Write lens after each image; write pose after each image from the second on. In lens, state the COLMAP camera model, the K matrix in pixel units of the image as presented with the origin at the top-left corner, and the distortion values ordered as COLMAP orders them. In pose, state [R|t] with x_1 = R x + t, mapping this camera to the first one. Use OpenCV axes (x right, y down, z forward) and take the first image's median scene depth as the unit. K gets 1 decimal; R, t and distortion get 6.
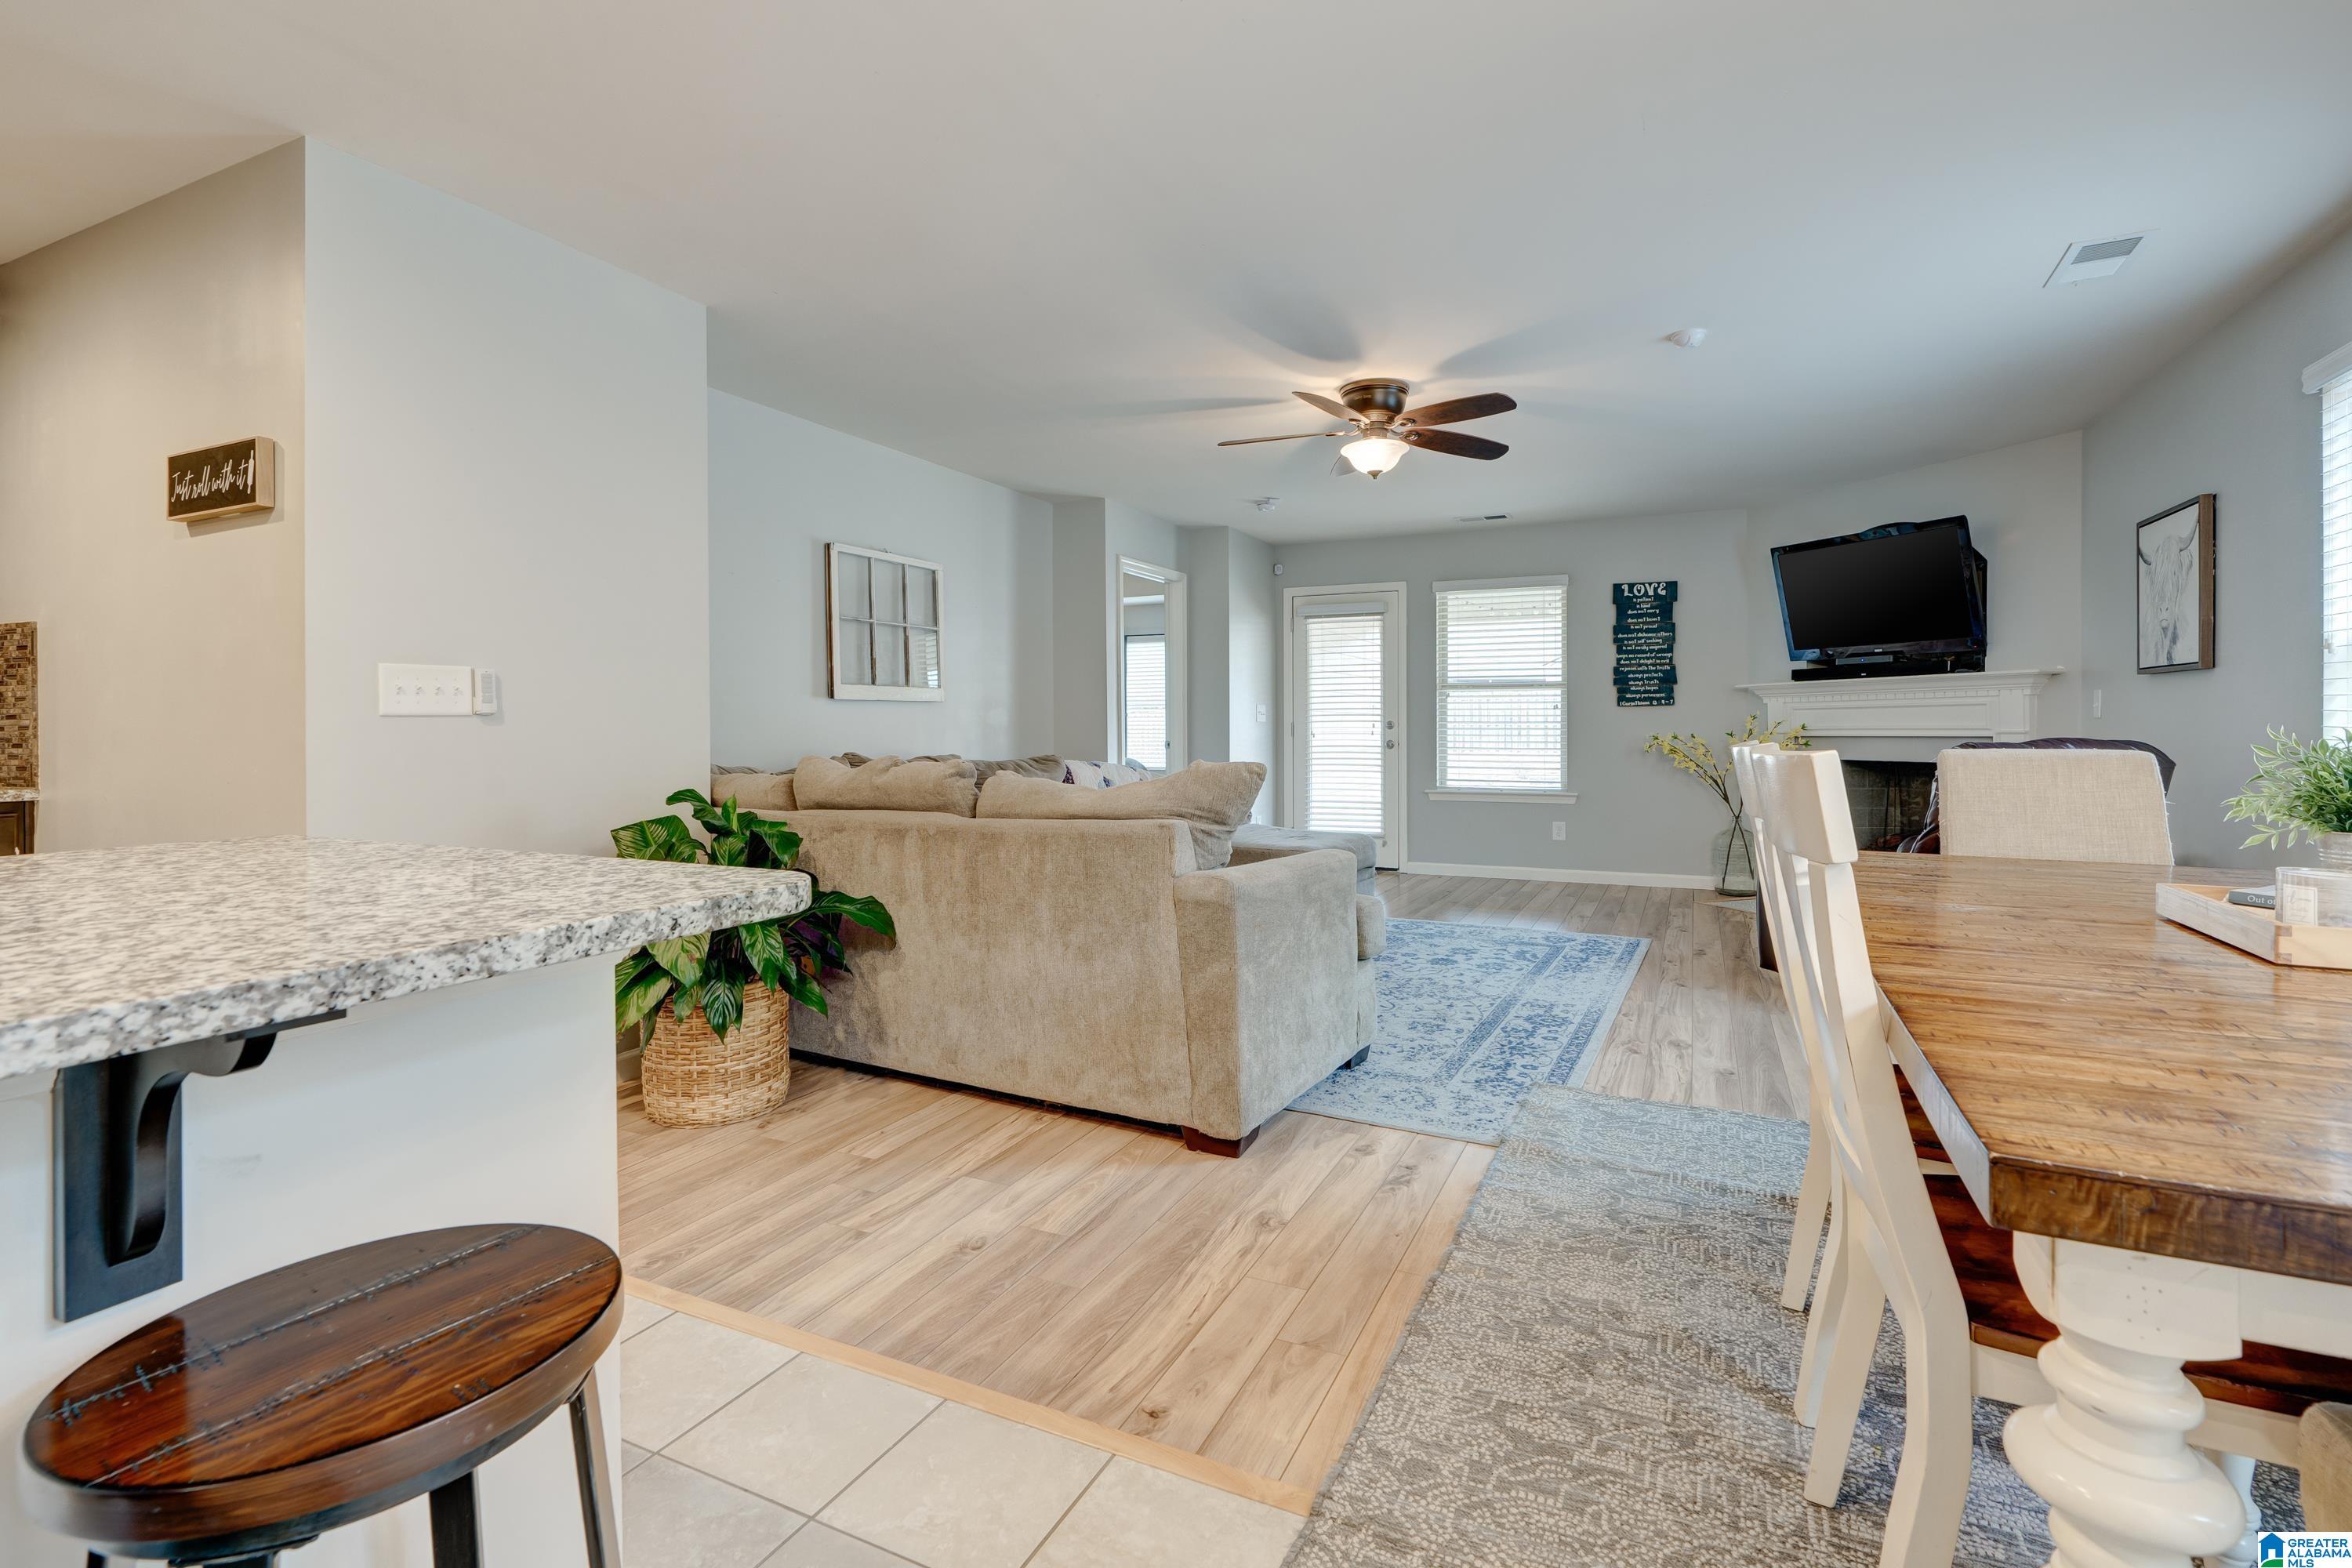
lens RADIAL K [[1066.9, 0, 1176.0], [0, 1066.9, 784.0], [0, 0, 1]] dist [-0.013756, 0.000418]
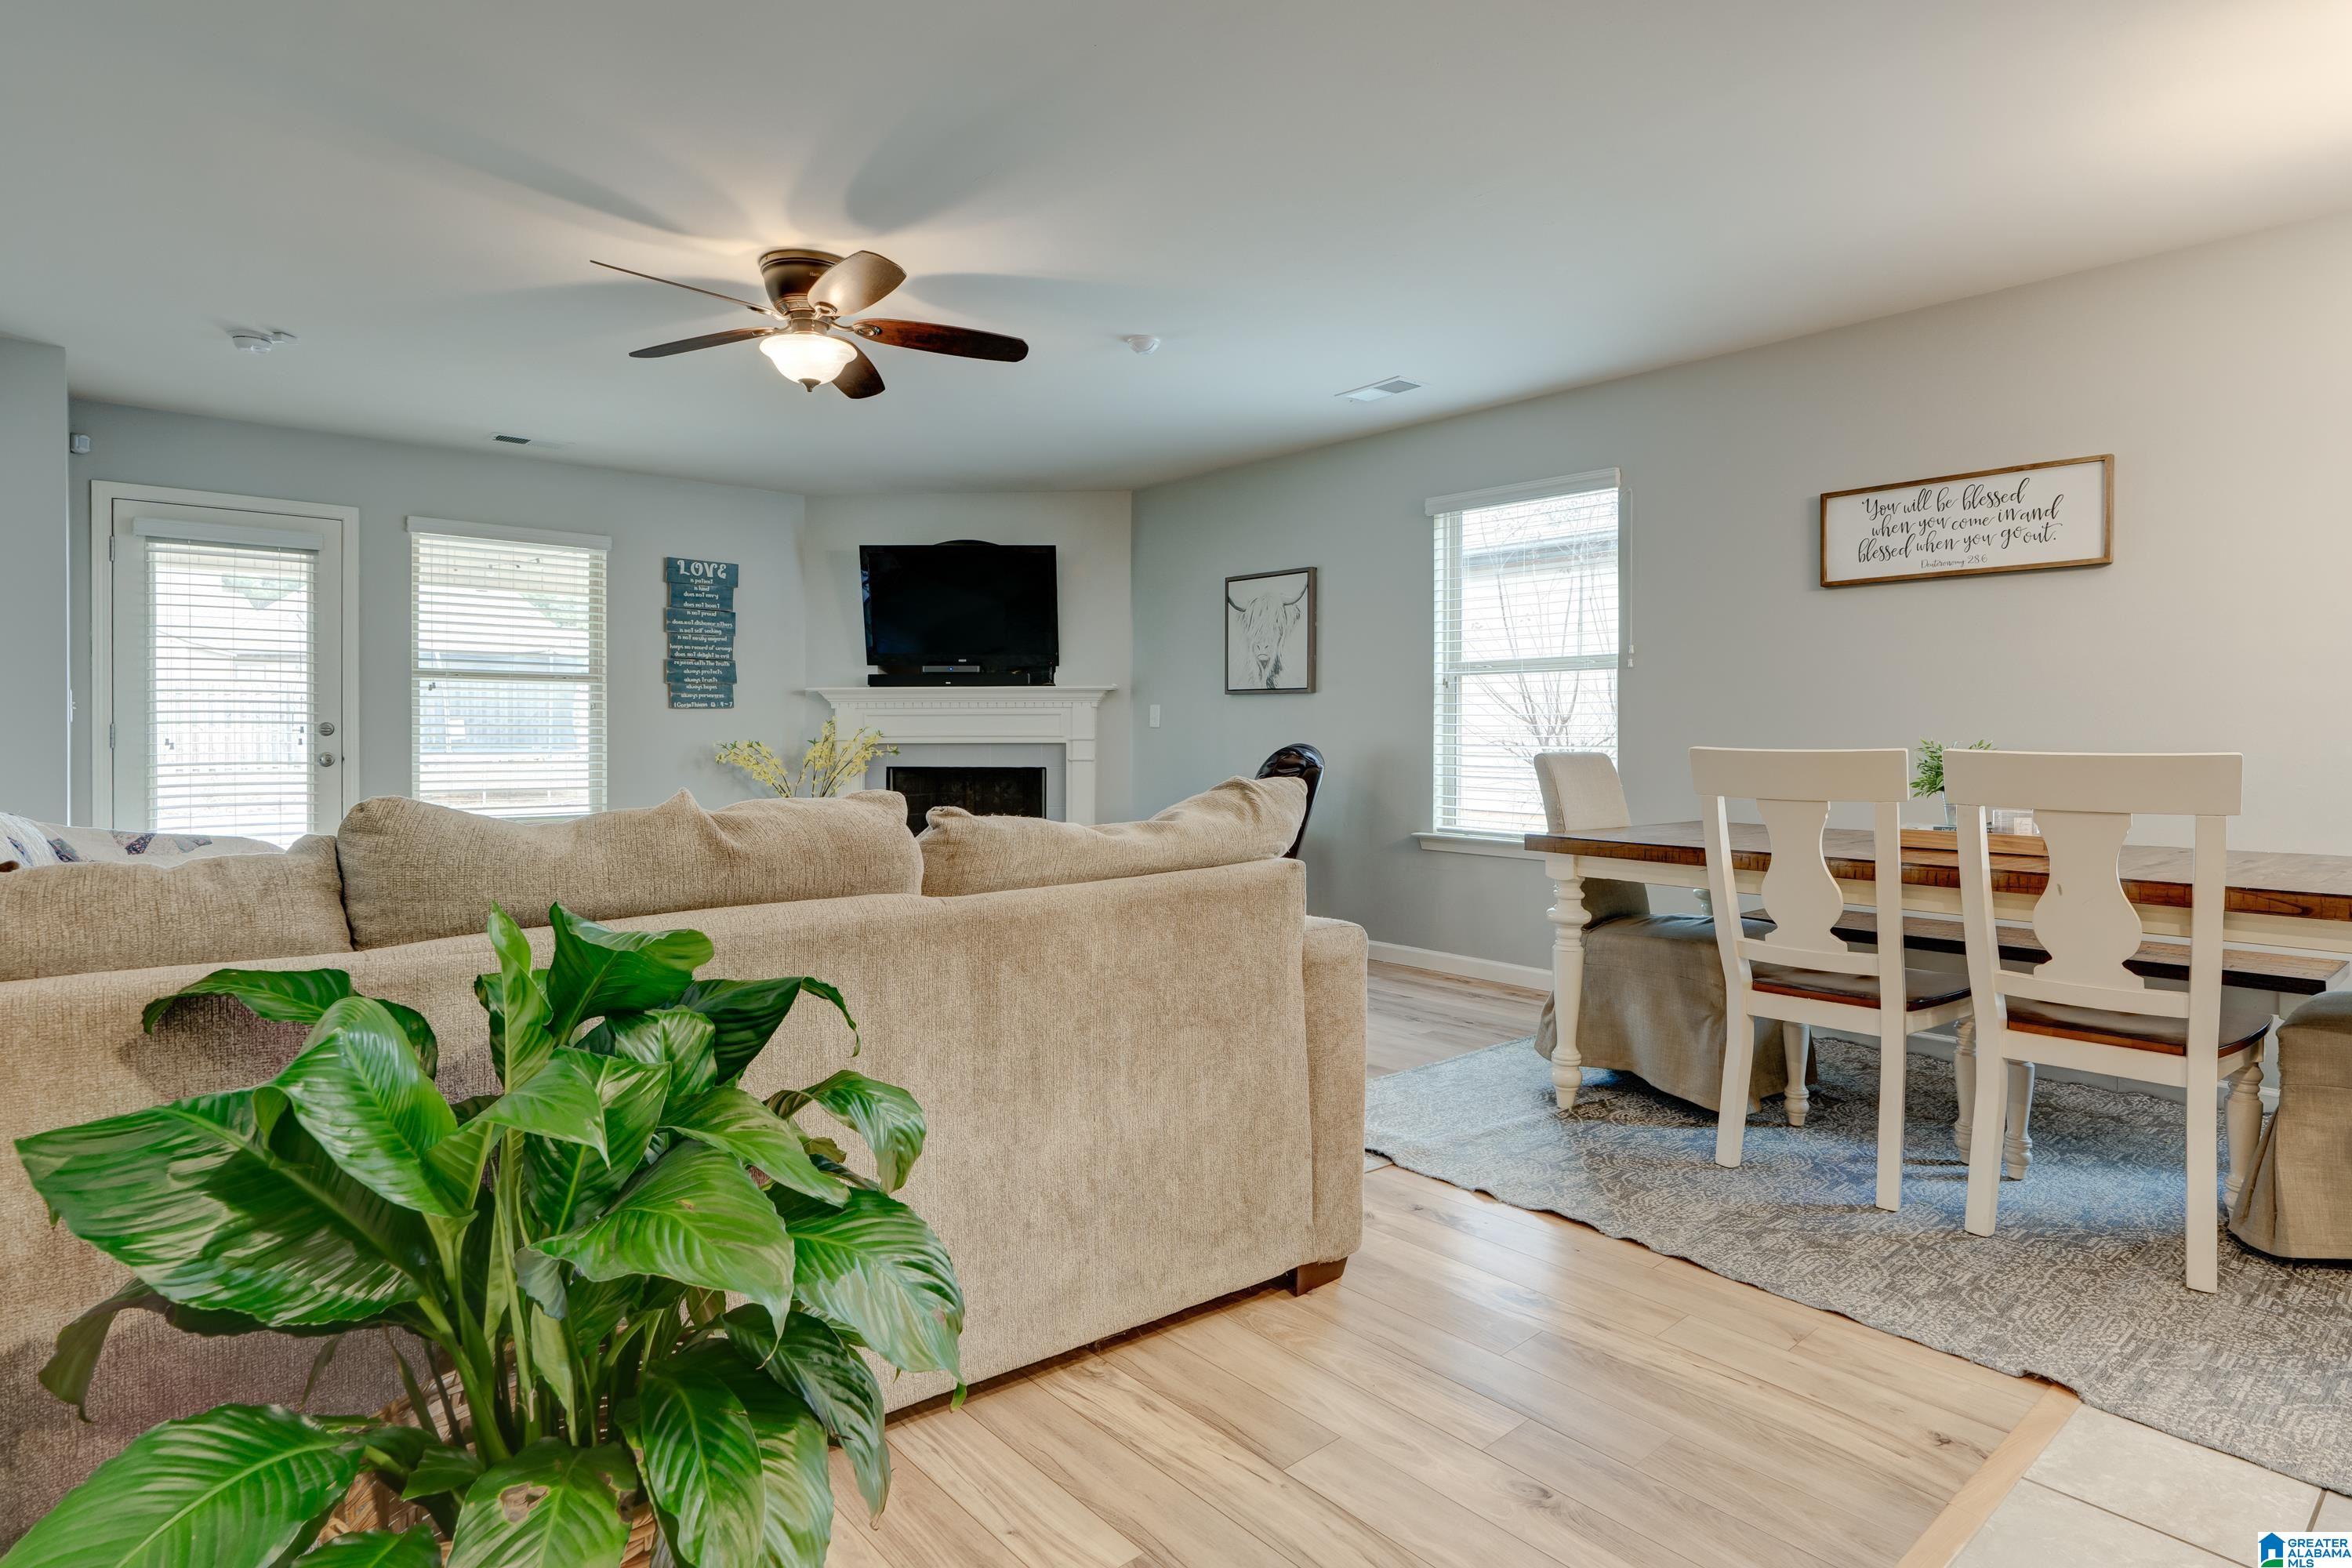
lens RADIAL K [[1223.6, 0, 1178.3], [0, 1223.6, 818.9], [0, 0, 1]] dist [-0.010902, -0.001521]
pose [[0.407643, -0.058151, 0.911288, -0.477187], [0.043654, 0.998070, 0.044161, -0.020587], [-0.912097, 0.021780, 0.409395, 0.434146]]
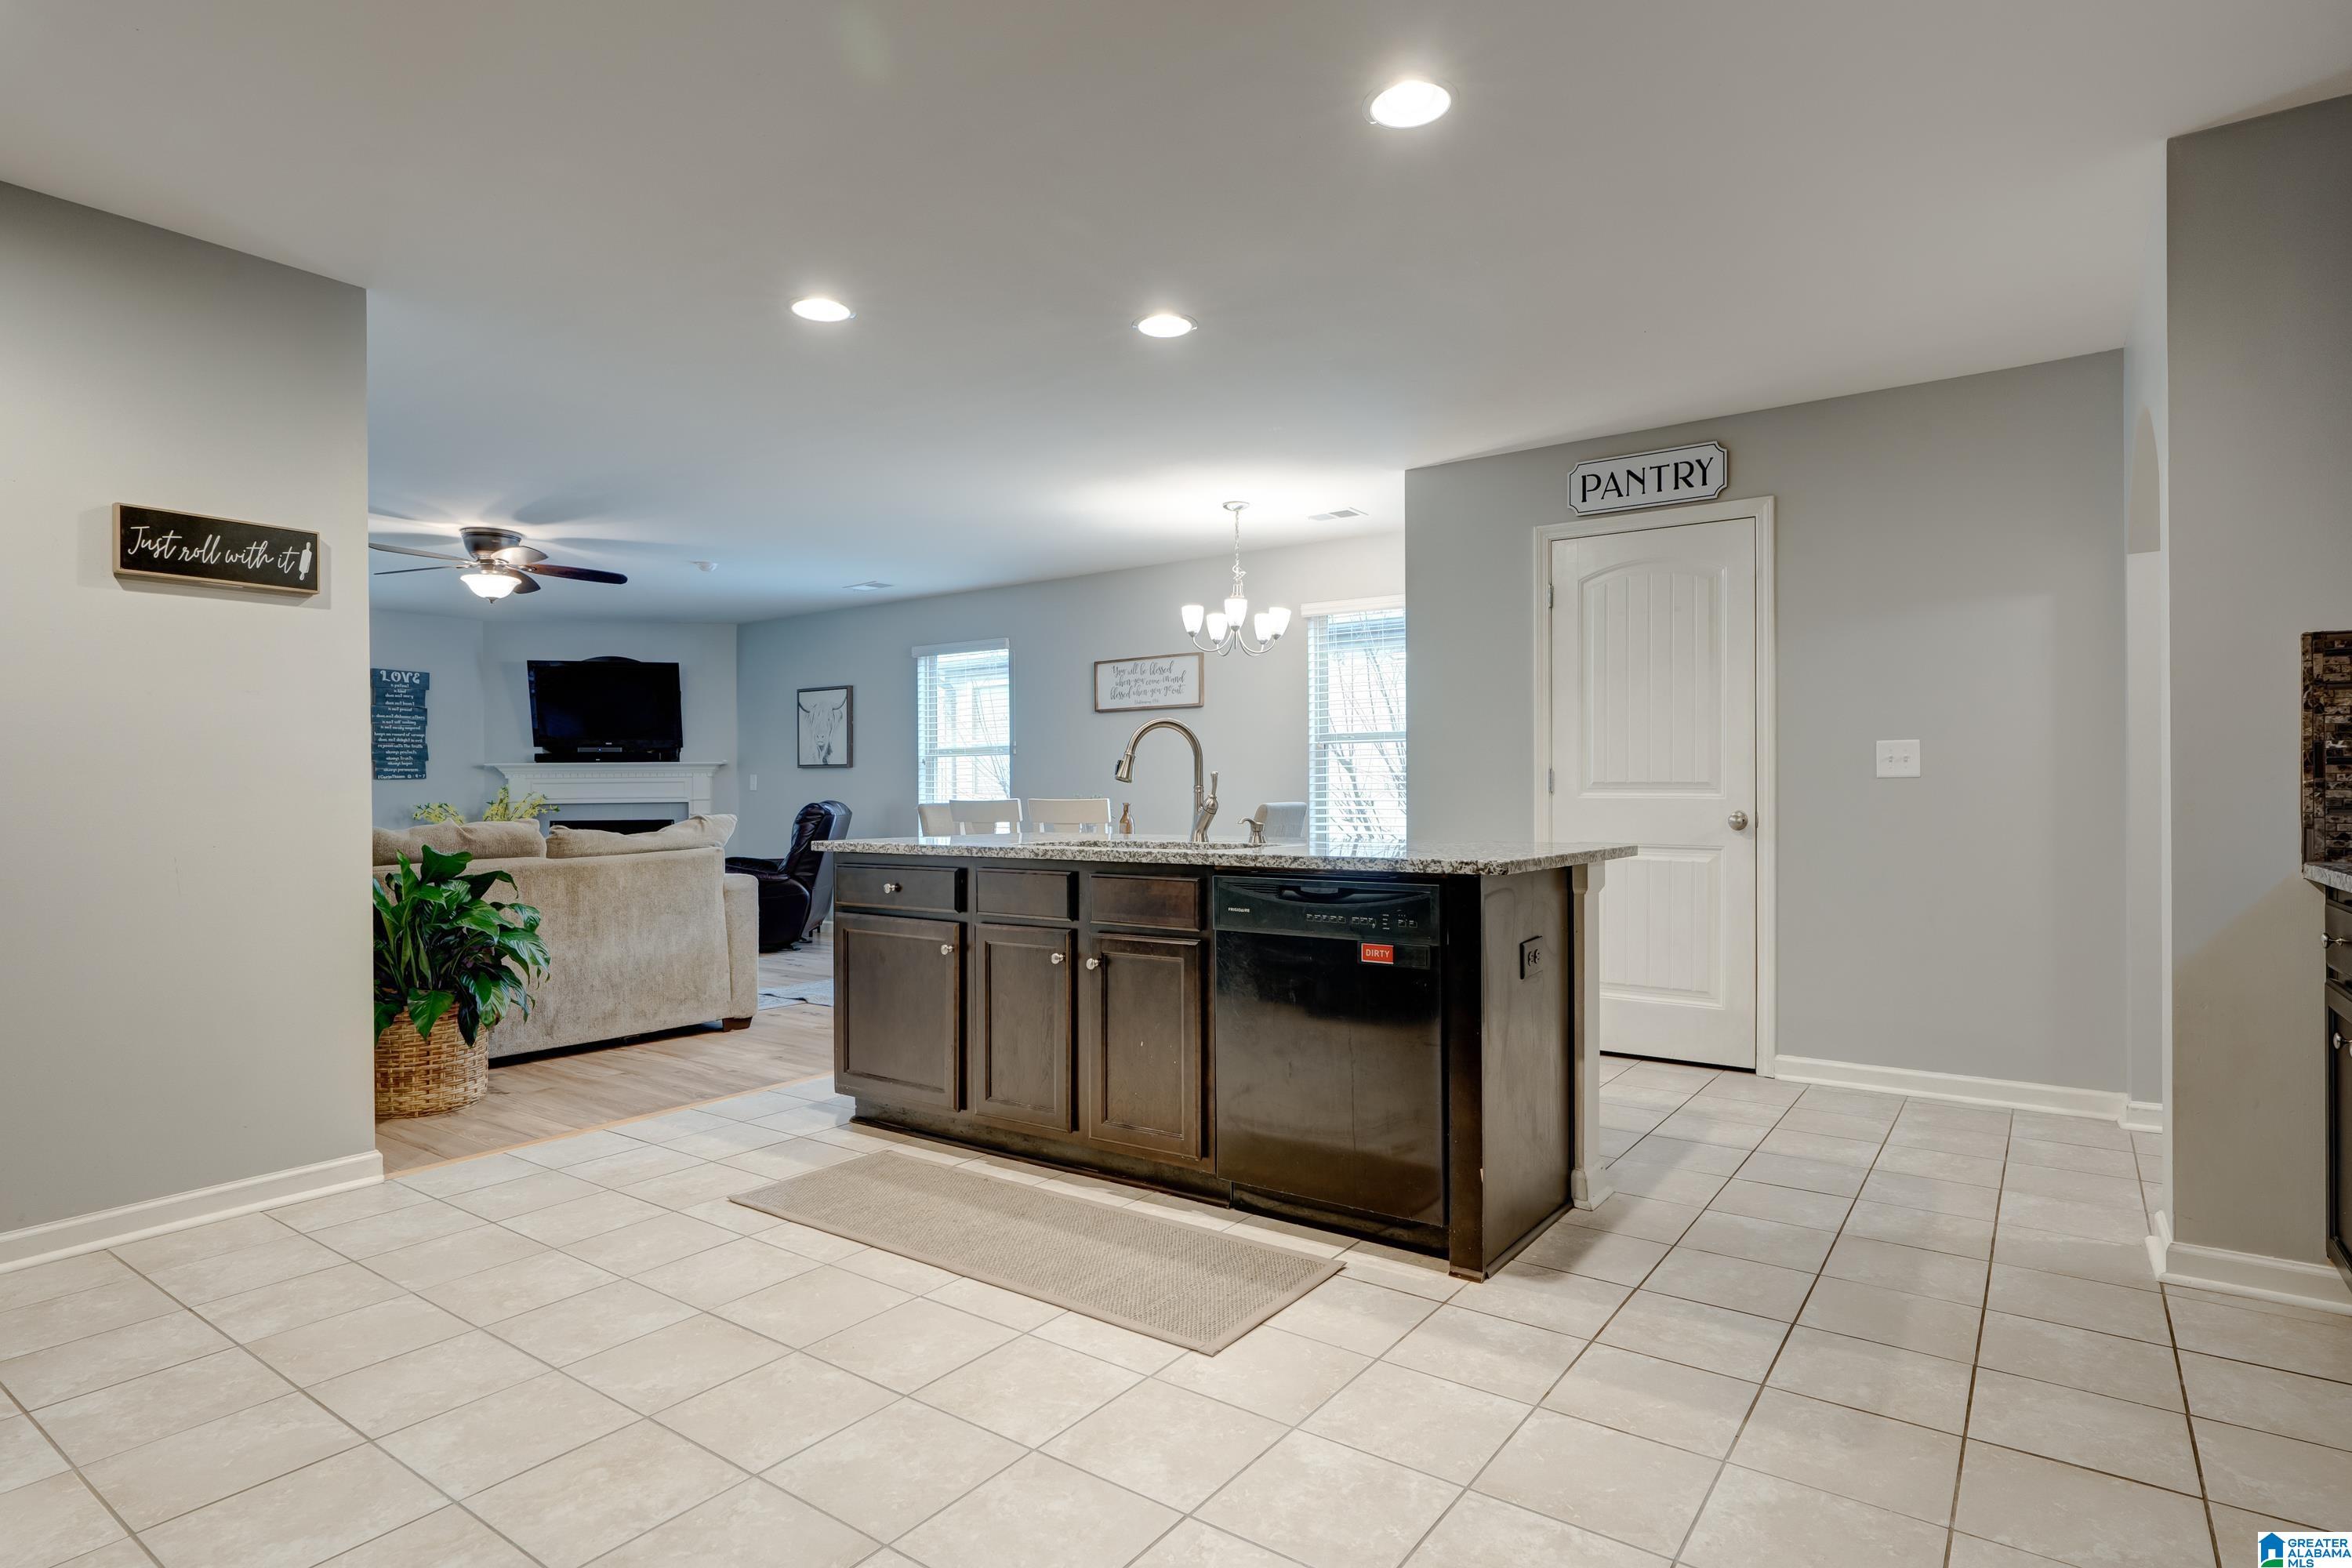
lens RADIAL K [[1223.6, 0, 1178.3], [0, 1223.6, 818.9], [0, 0, 1]] dist [-0.010902, -0.001521]
pose [[0.188036, -0.018206, 0.981993, -1.105084], [0.057284, 0.998329, 0.007540, 0.009685], [-0.980490, 0.054834, 0.188765, -0.082037]]
